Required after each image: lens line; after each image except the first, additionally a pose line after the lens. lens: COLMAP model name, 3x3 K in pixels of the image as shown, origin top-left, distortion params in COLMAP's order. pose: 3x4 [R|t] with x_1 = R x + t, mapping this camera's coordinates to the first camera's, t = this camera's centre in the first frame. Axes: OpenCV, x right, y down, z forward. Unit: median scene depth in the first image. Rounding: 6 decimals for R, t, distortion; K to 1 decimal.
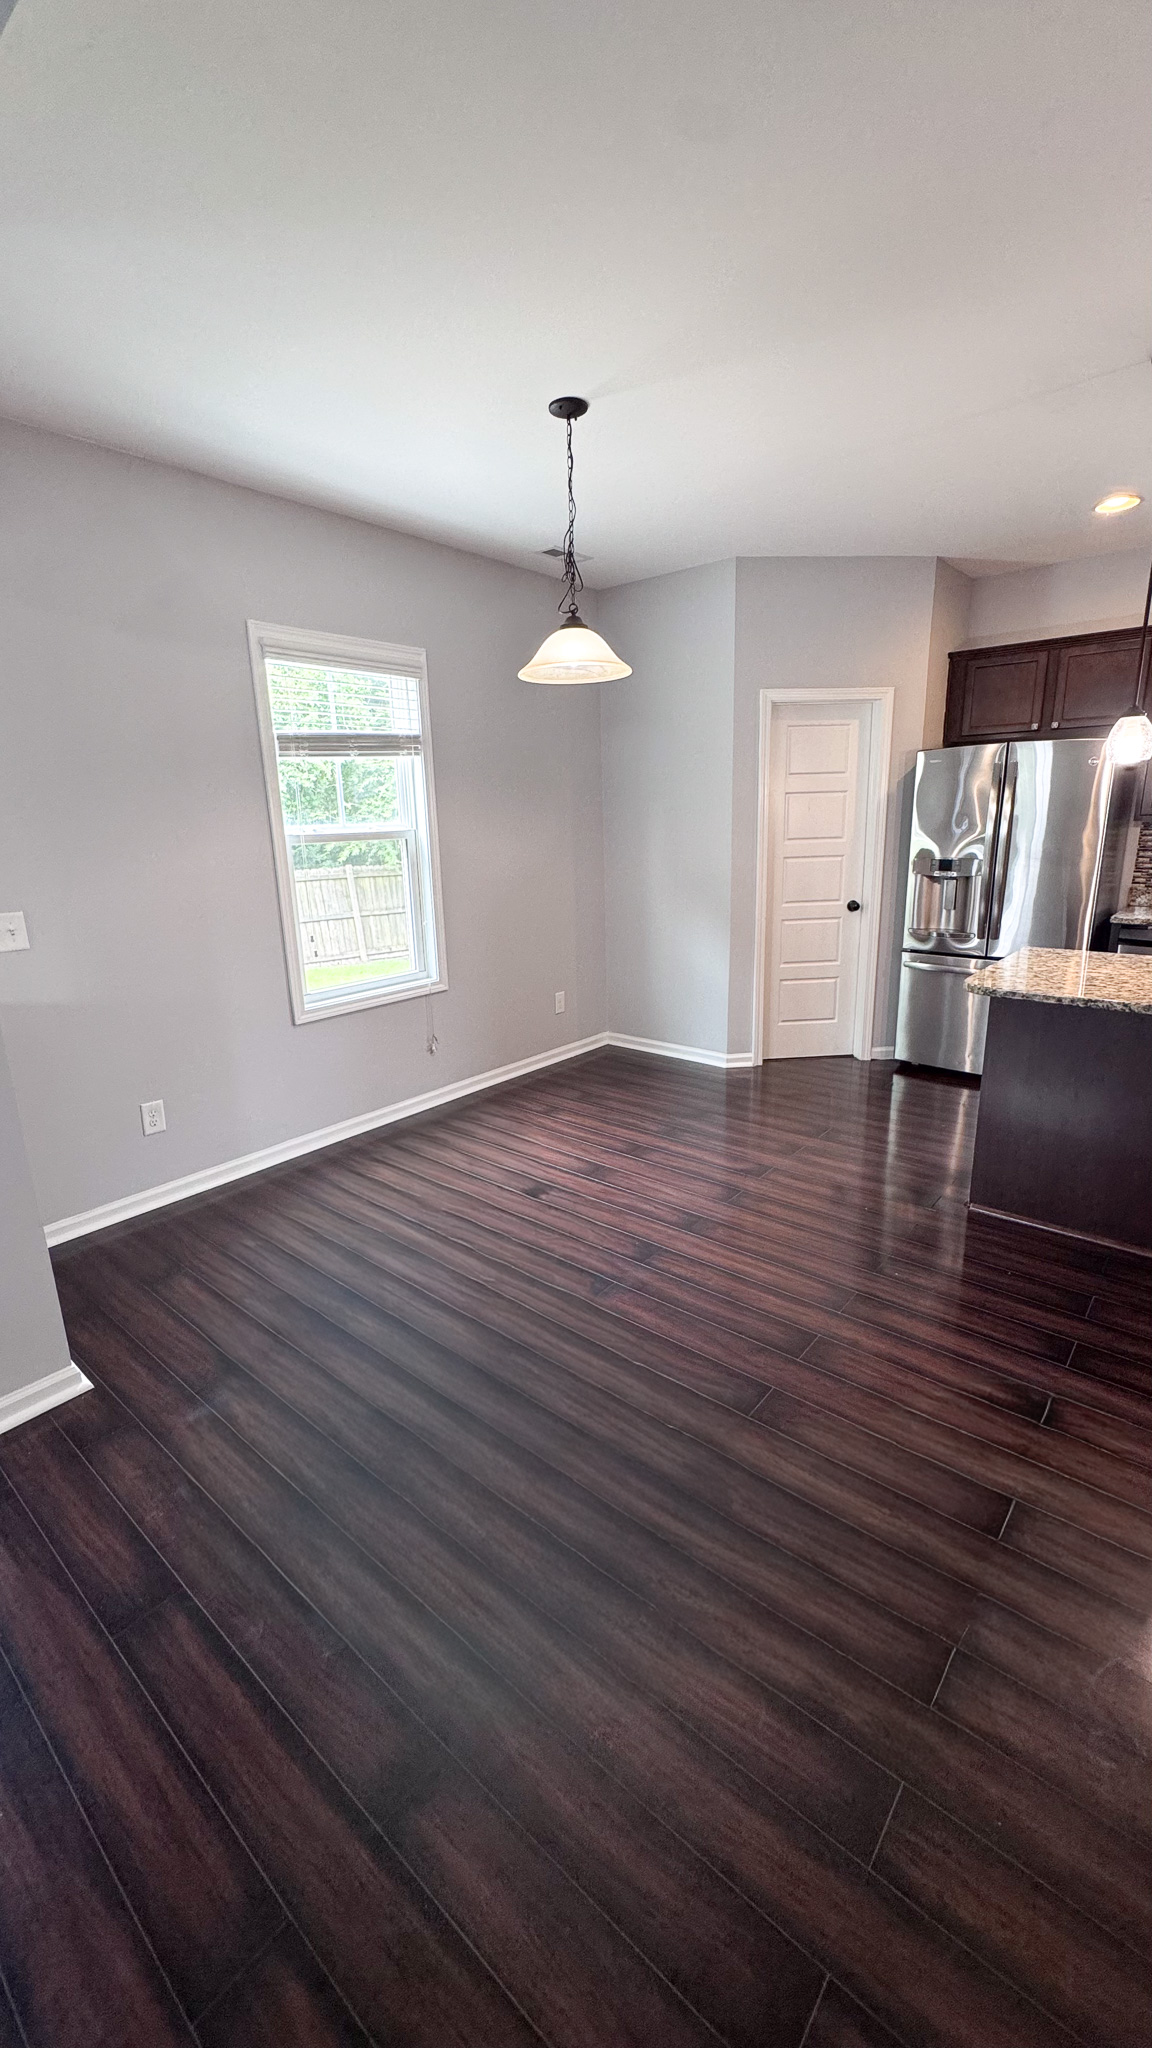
lens RADIAL K [[806.2, 0, 576.0], [0, 806.2, 1024.0], [0, 0, 1]] dist [0.000037, 0.000055]
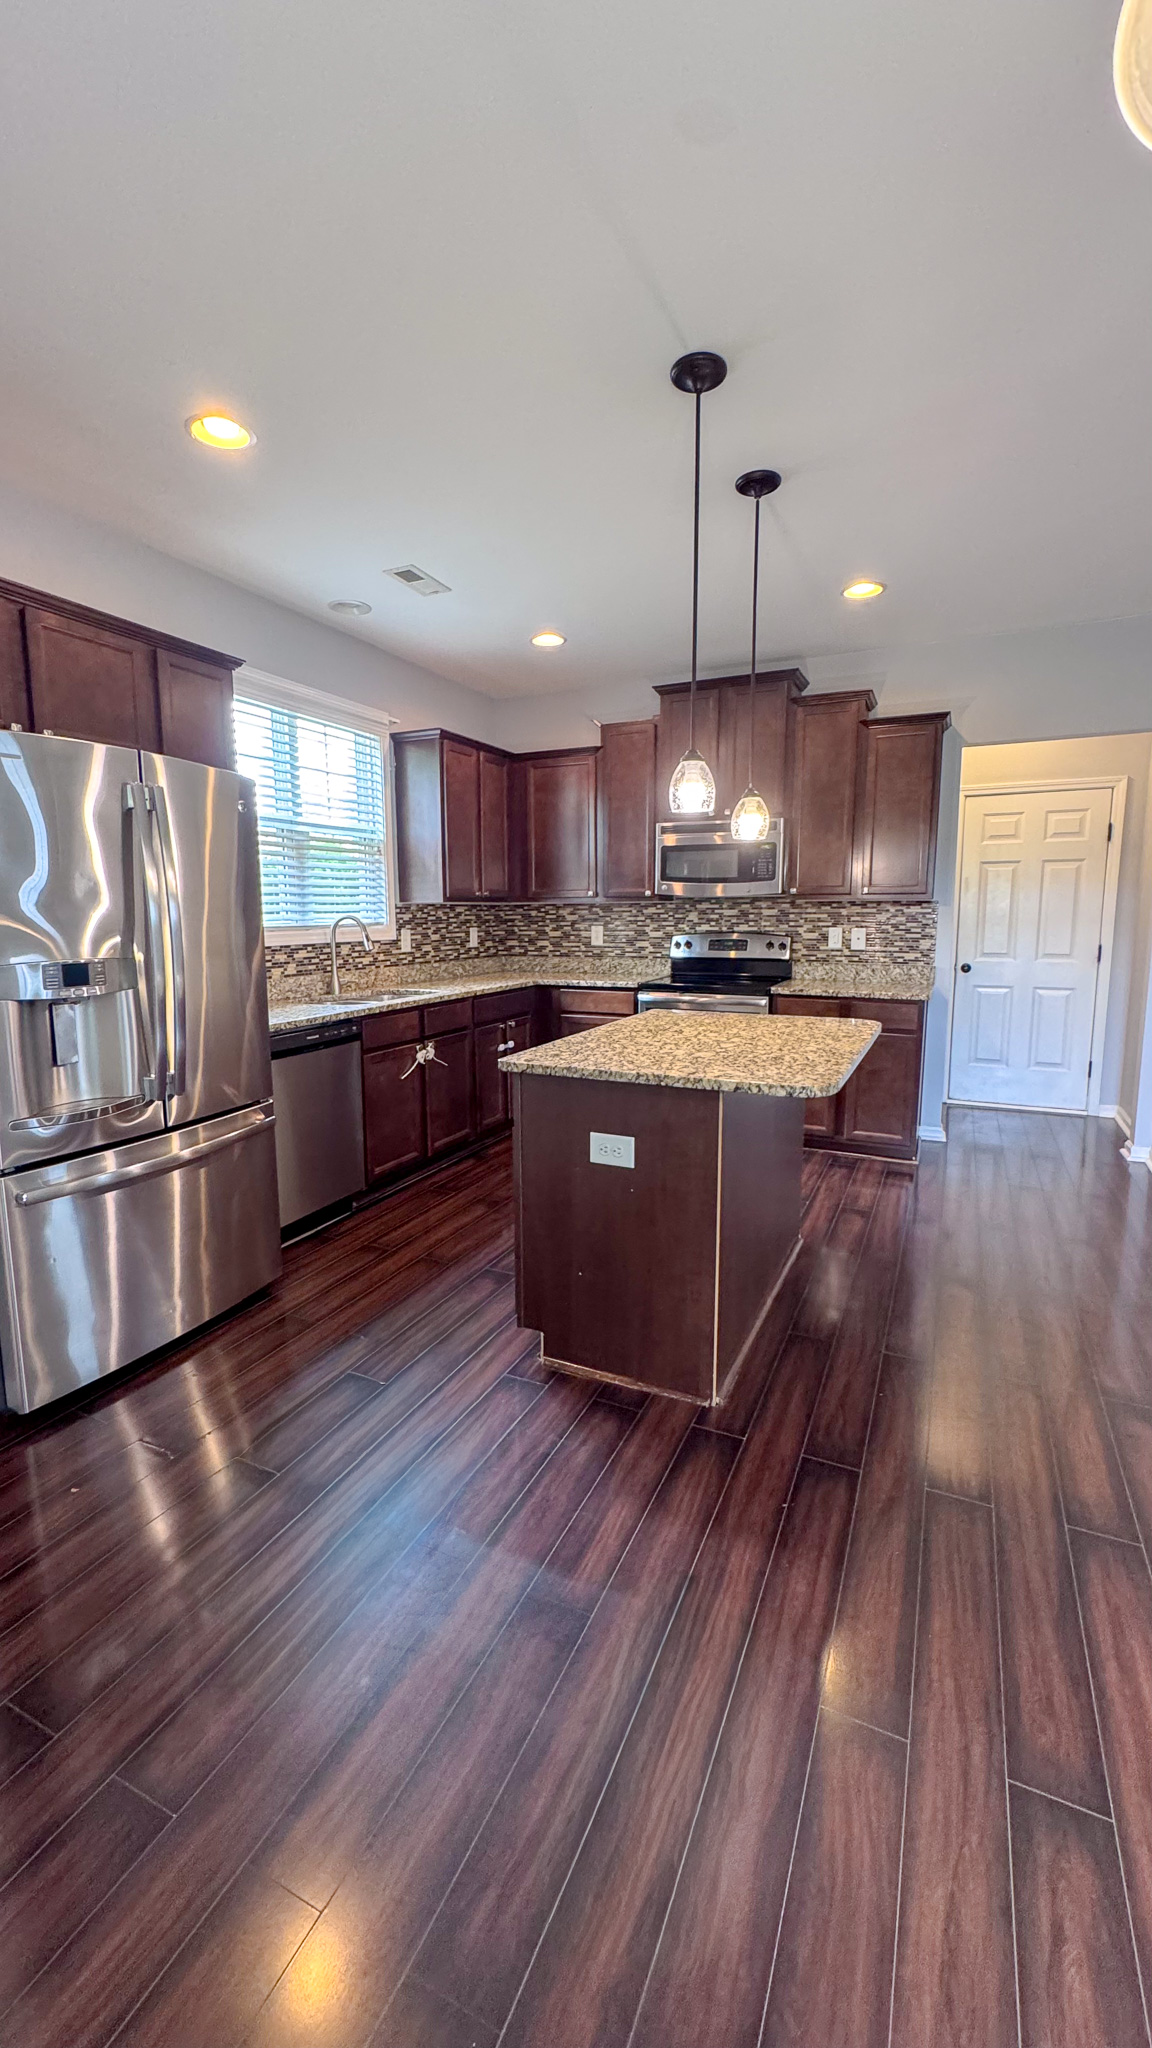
lens RADIAL K [[806.2, 0, 576.0], [0, 806.2, 1024.0], [0, 0, 1]] dist [0.000037, 0.000055]
pose [[-0.249156, -0.109950, 0.962202, -0.159249], [0.251413, 0.952129, 0.173901, -0.294561], [-0.935261, 0.285239, -0.209586, 1.373928]]
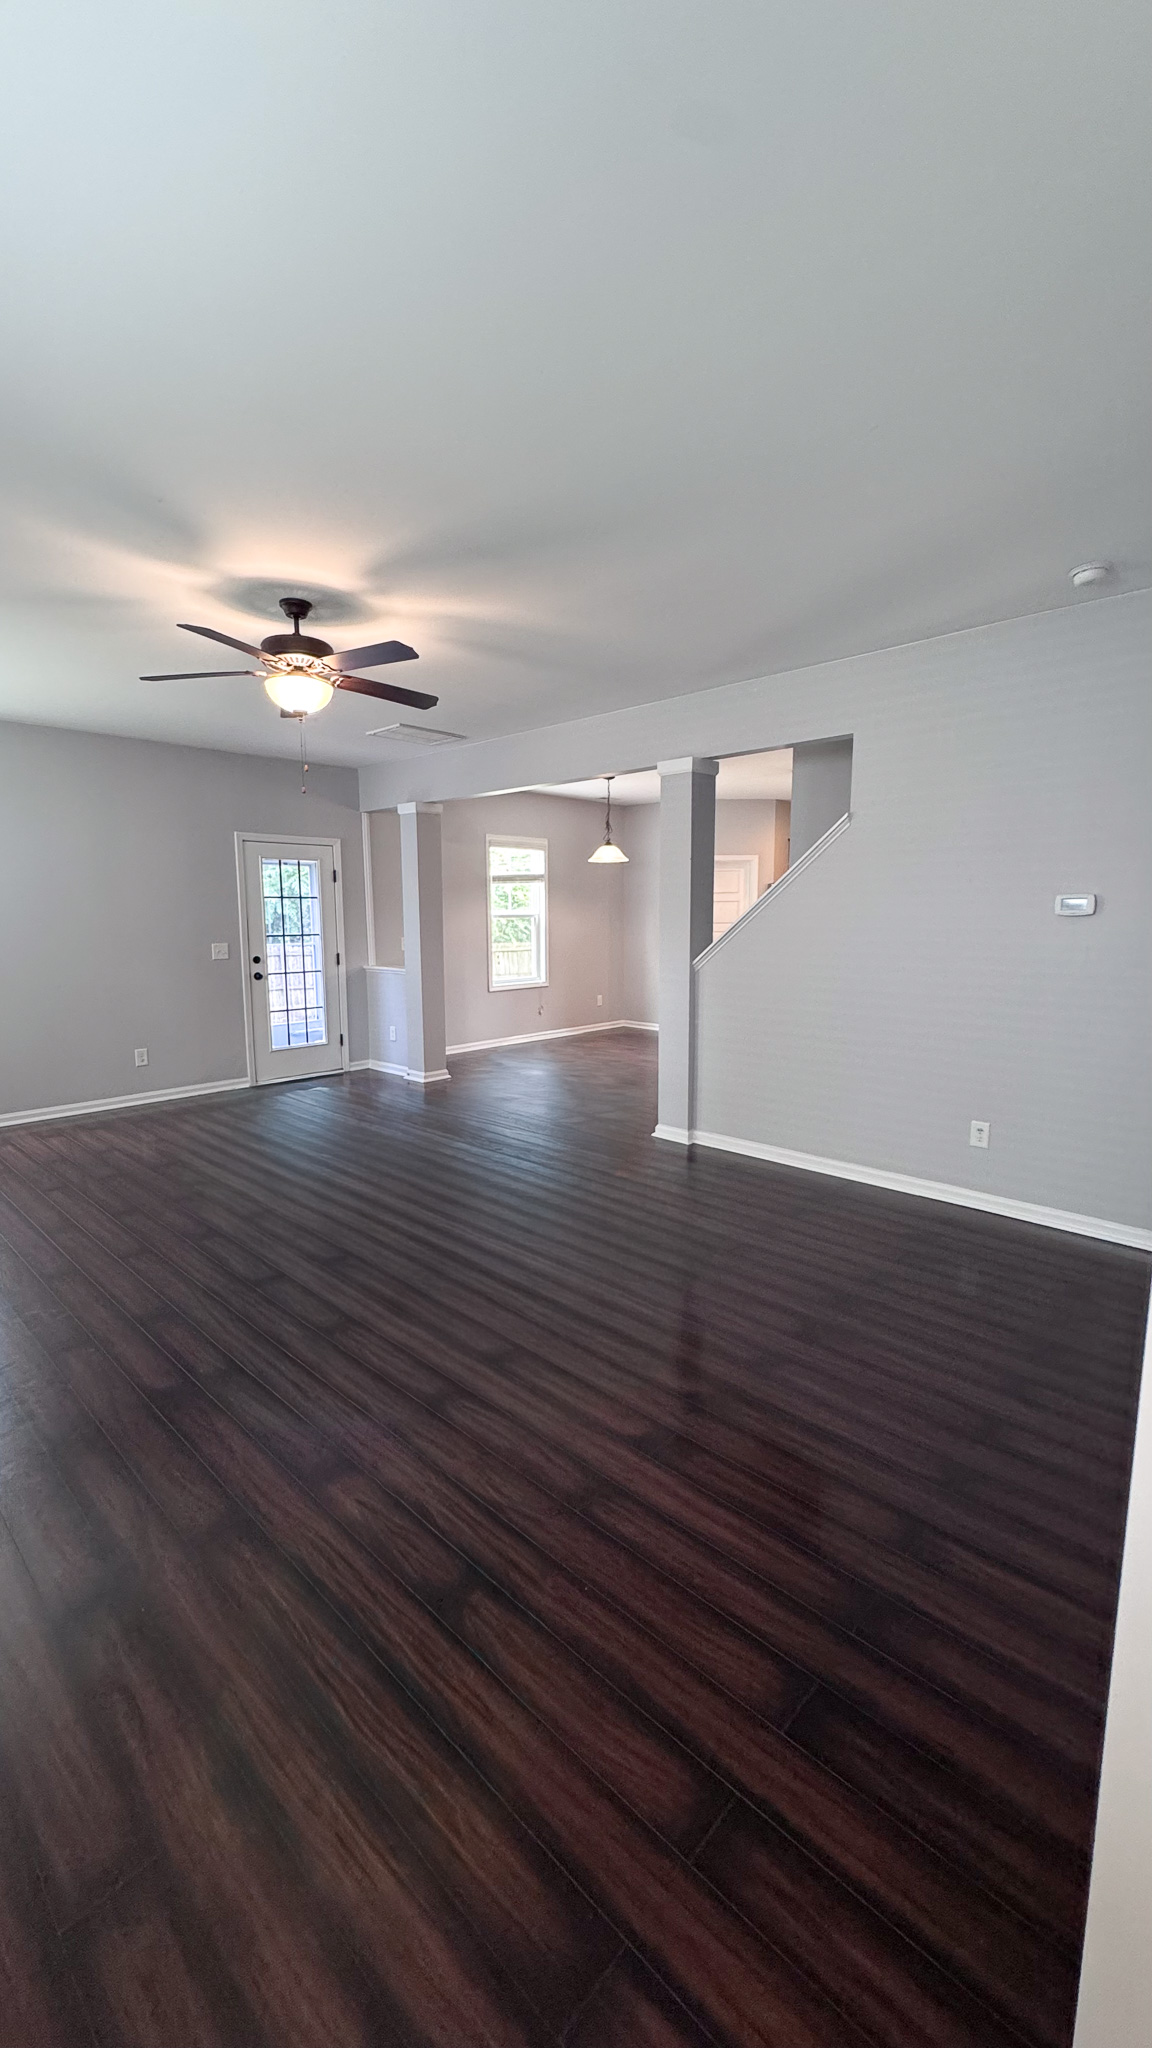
lens RADIAL K [[806.2, 0, 576.0], [0, 806.2, 1024.0], [0, 0, 1]] dist [0.000037, 0.000055]
pose [[0.997717, 0.029093, -0.060951, 0.055415], [-0.036115, 0.992421, -0.117460, 0.356003], [0.057072, 0.119394, 0.991205, -1.306165]]
